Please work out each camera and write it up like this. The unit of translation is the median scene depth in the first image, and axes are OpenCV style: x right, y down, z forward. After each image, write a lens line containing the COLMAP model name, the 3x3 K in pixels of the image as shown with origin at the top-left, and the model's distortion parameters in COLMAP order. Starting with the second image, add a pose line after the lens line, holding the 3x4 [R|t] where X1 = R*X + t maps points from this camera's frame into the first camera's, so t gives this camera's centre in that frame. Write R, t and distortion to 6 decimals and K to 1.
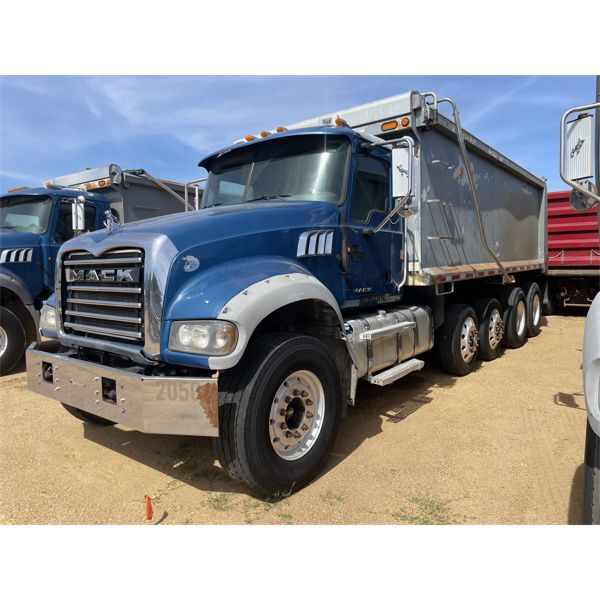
lens RADIAL K [[450.4, 0, 300.1], [0, 450.4, 287.2], [0, 0, 1]] dist [0.044425, 0.005157]
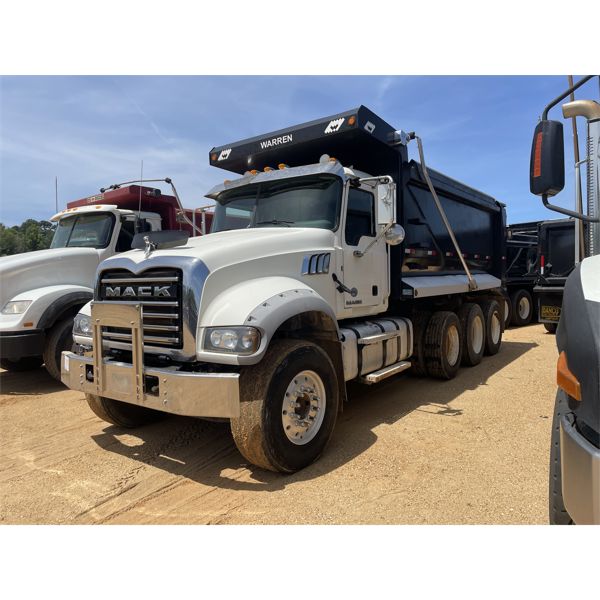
lens RADIAL K [[450.4, 0, 297.6], [0, 450.4, 292.3], [0, 0, 1]] dist [0.044425, 0.005157]
pose [[0.999377, -0.004347, 0.035013, -0.065420], [0.005256, 0.999650, -0.025916, 0.009438], [-0.034889, 0.026084, 0.999051, -0.207804]]
